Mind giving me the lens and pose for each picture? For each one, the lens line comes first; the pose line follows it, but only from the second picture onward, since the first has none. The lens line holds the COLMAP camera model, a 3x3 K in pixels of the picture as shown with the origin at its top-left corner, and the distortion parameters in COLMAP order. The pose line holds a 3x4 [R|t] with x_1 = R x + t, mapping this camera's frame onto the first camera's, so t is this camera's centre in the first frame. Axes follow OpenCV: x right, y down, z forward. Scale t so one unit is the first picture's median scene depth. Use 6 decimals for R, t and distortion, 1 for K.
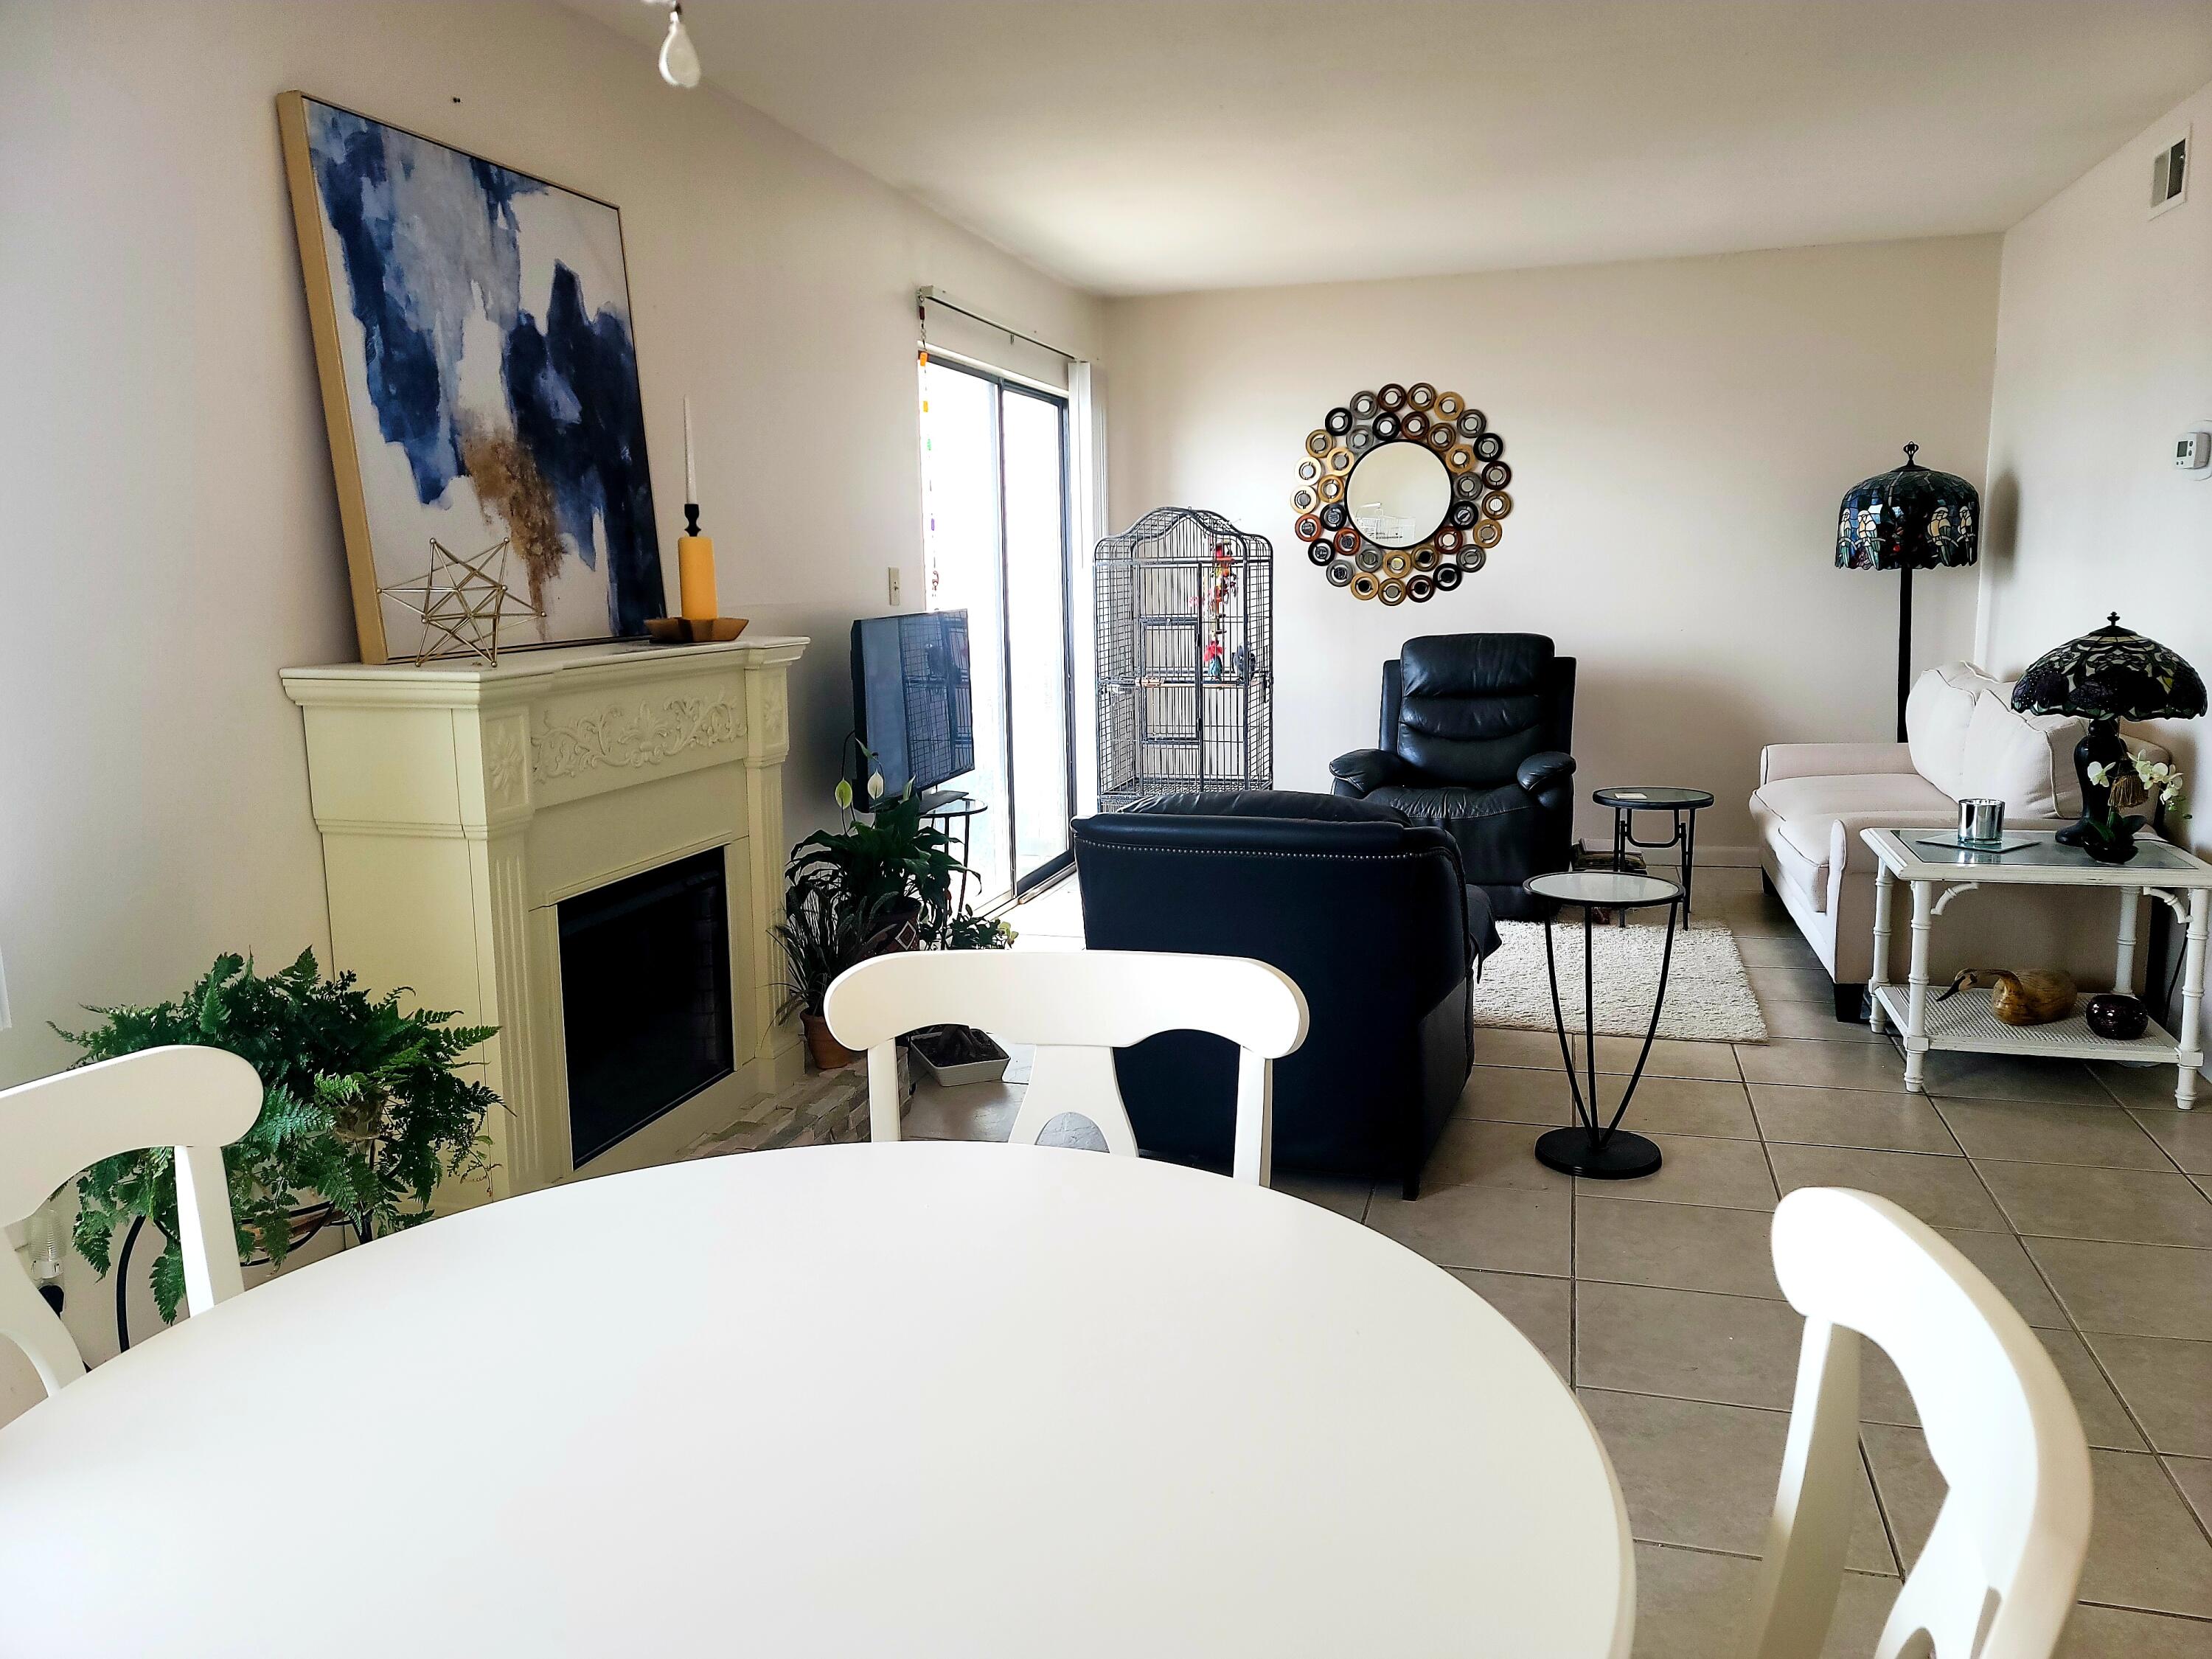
lens RADIAL K [[1591.5, 0, 1106.0], [0, 1591.5, 829.5], [0, 0, 1]] dist [0.055238, -0.039429]
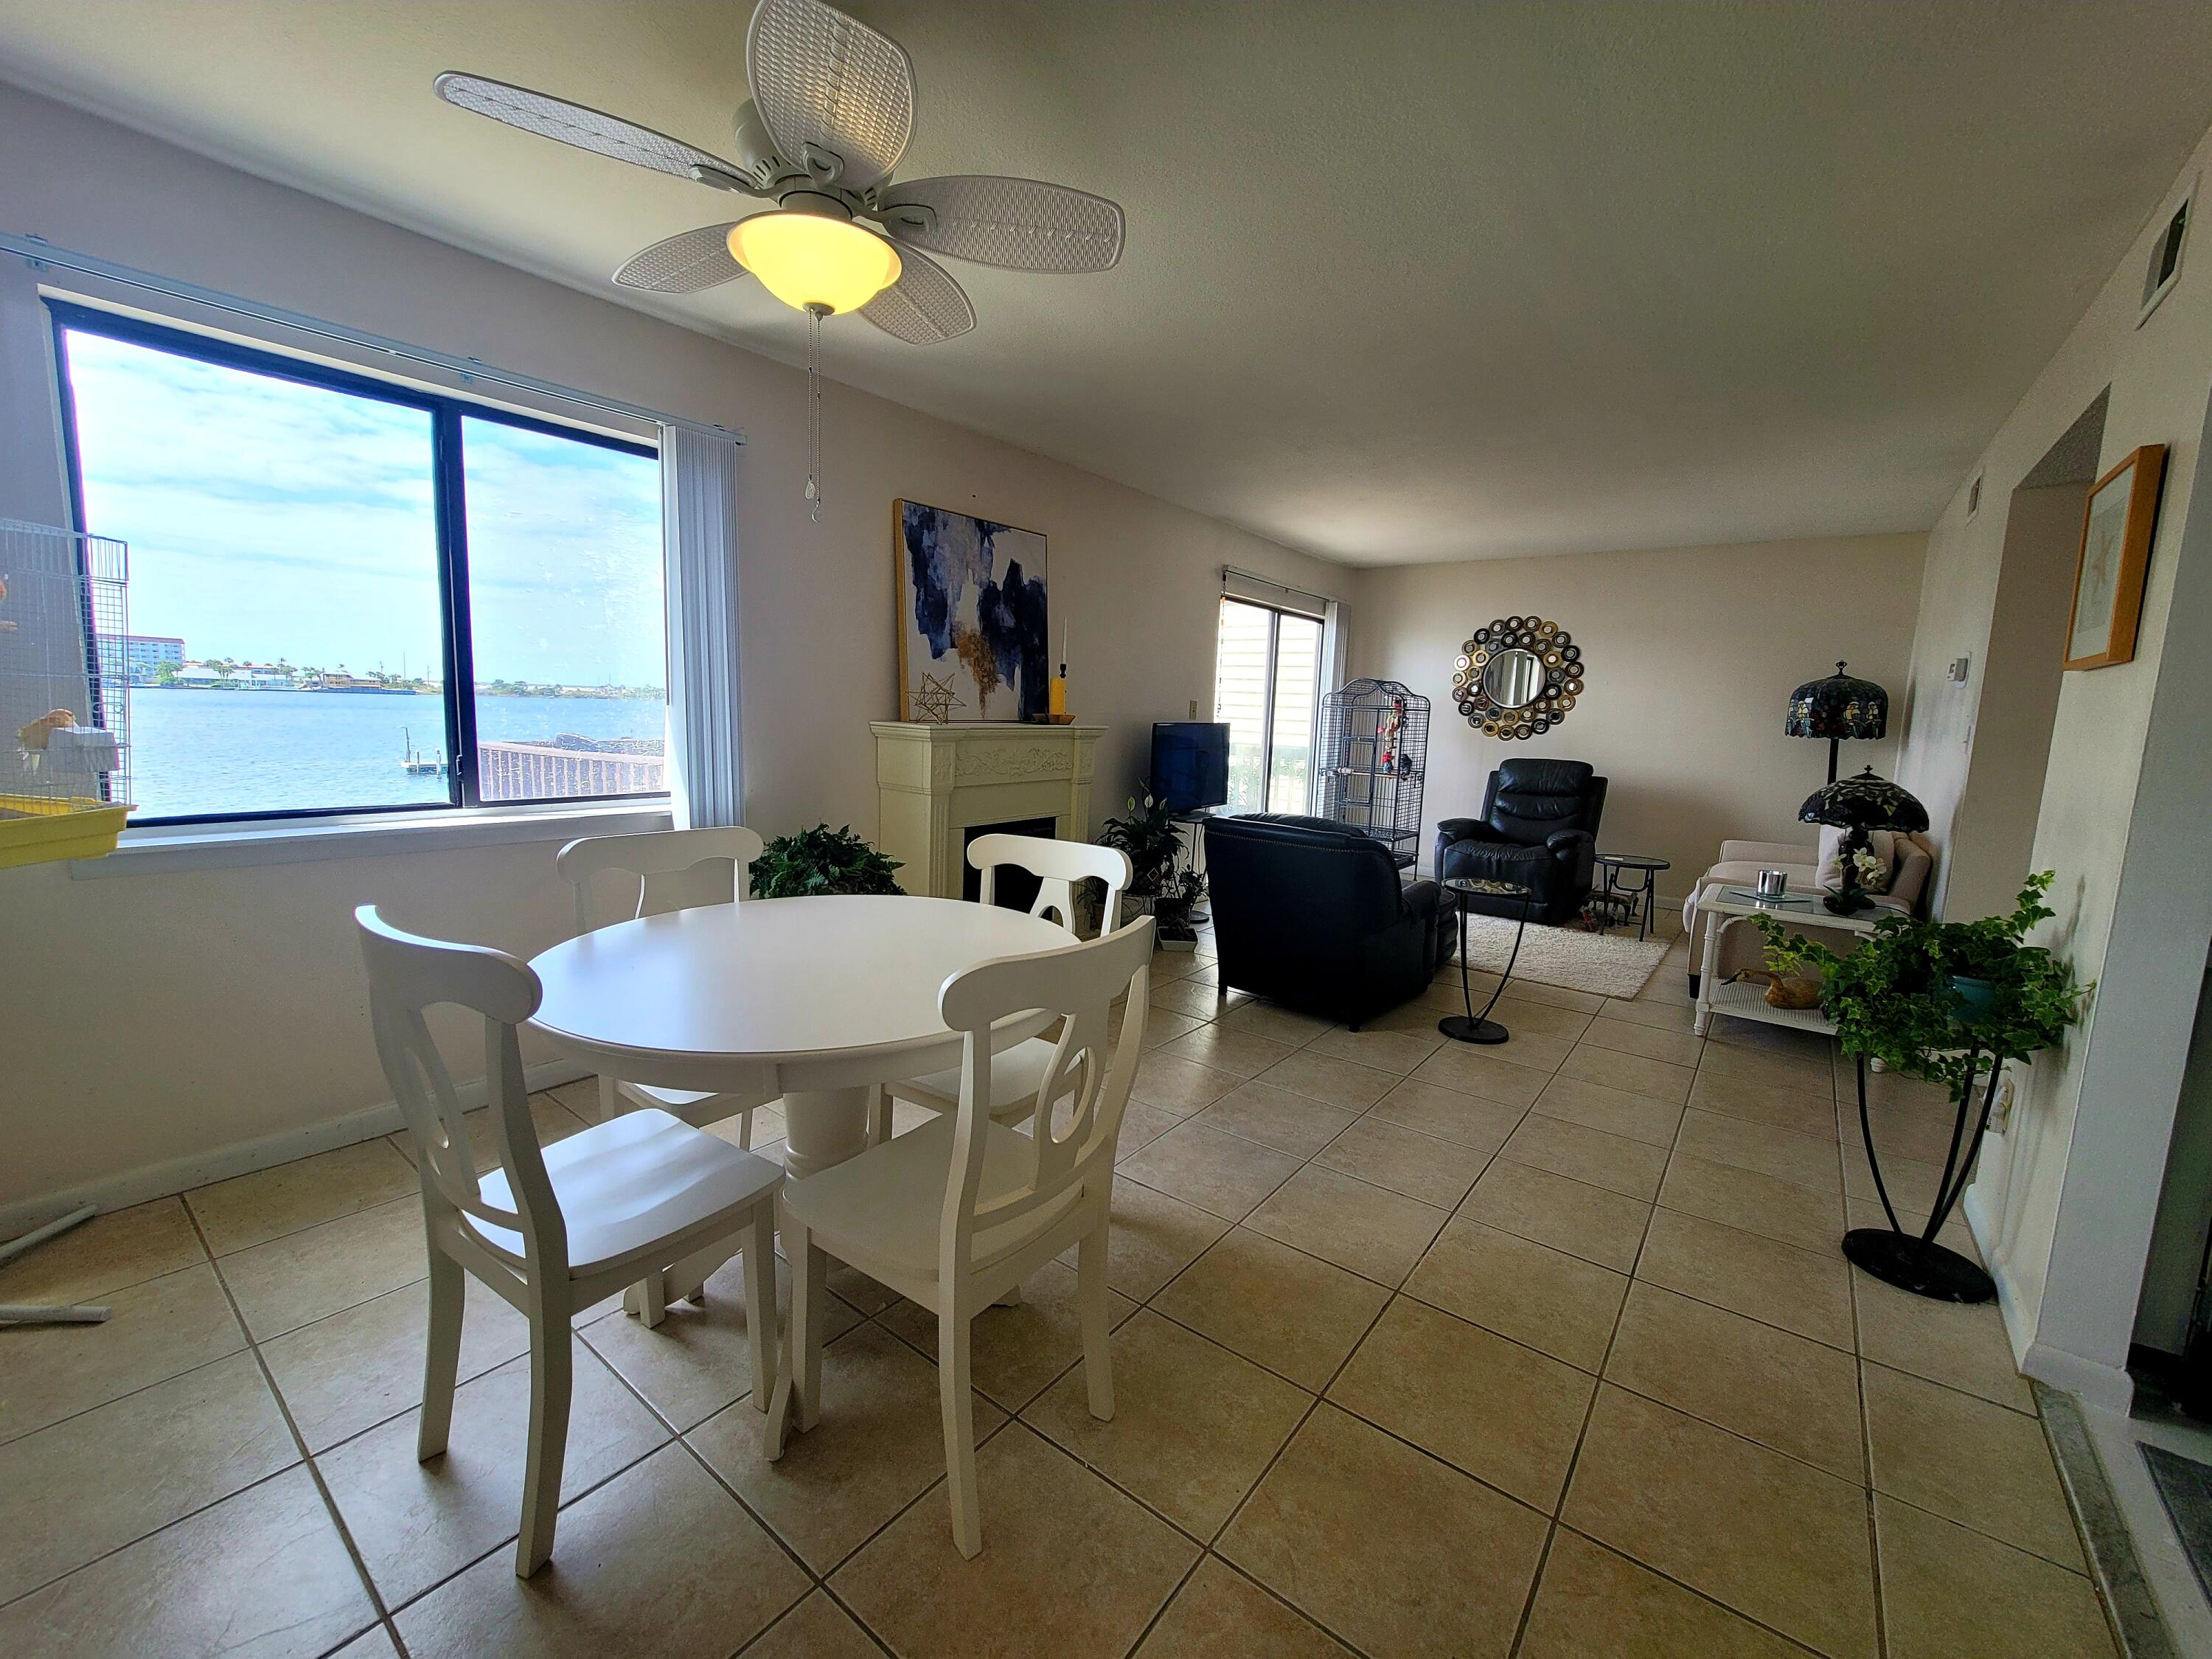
lens RADIAL K [[894.5, 0, 1099.4], [0, 894.5, 824.0], [0, 0, 1]] dist [-0.013032, -0.000078]
pose [[0.924281, 0.101357, -0.368010, 0.275121], [-0.114723, 0.993291, -0.014564, 0.031616], [0.364064, 0.055681, 0.929708, -0.132238]]
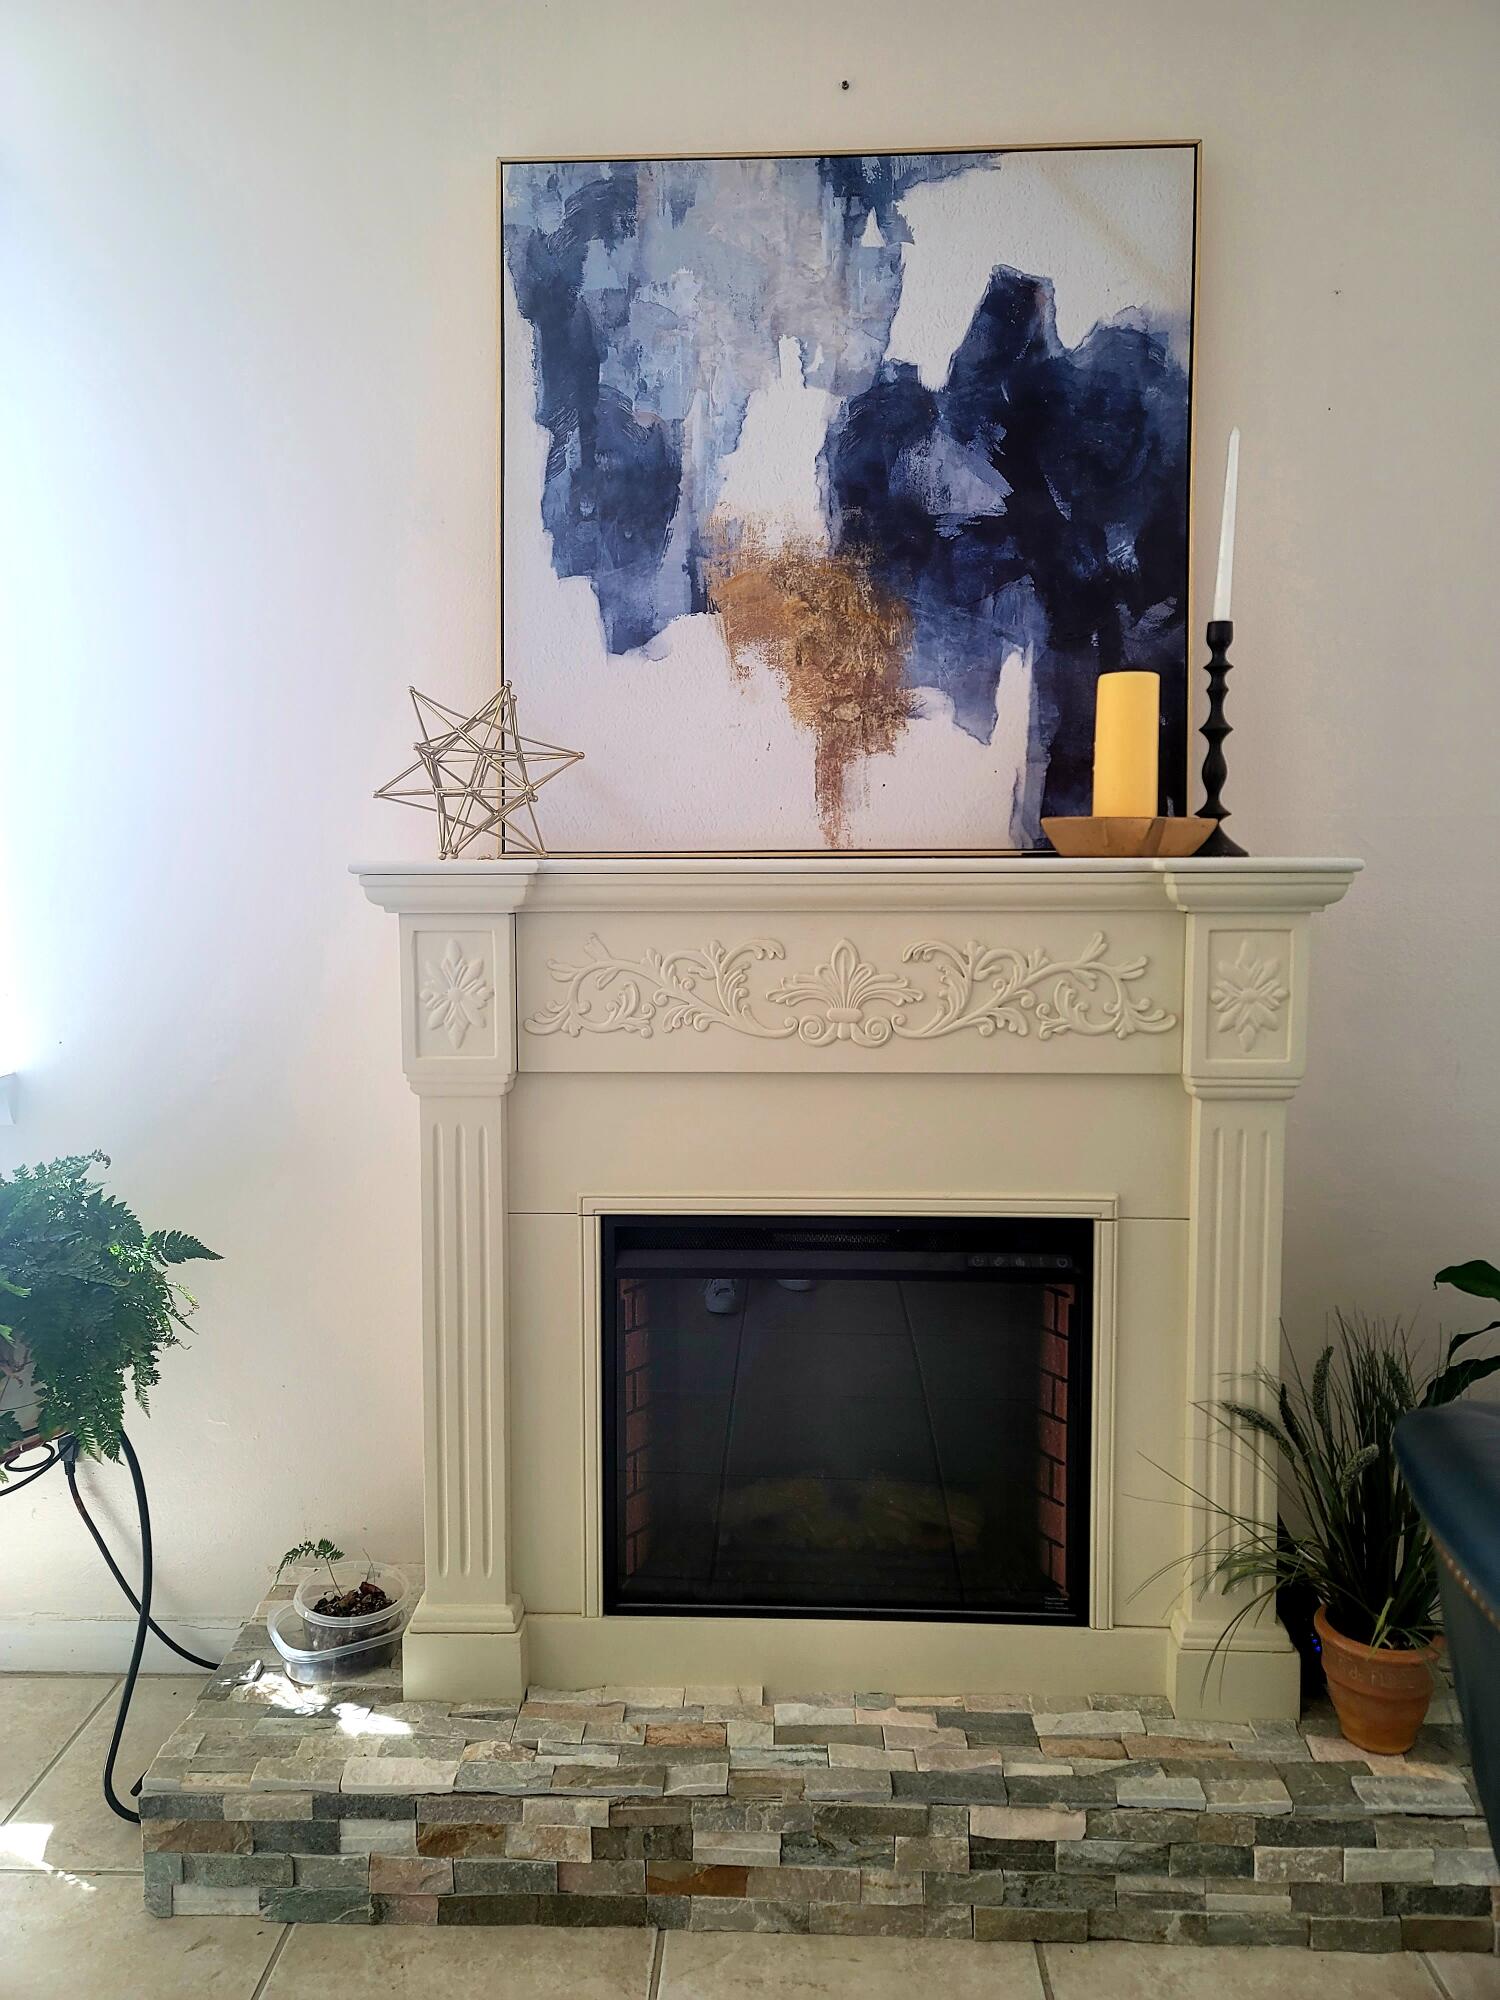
lens RADIAL K [[1465.6, 0, 751.2], [0, 1465.6, 970.1], [0, 0, 1]] dist [0.094950, -0.085431]
pose [[0.236781, 0.090162, -0.967370, 0.226650], [-0.164034, 0.985101, 0.051665, -0.083363], [0.957616, 0.146448, 0.248043, 0.743547]]
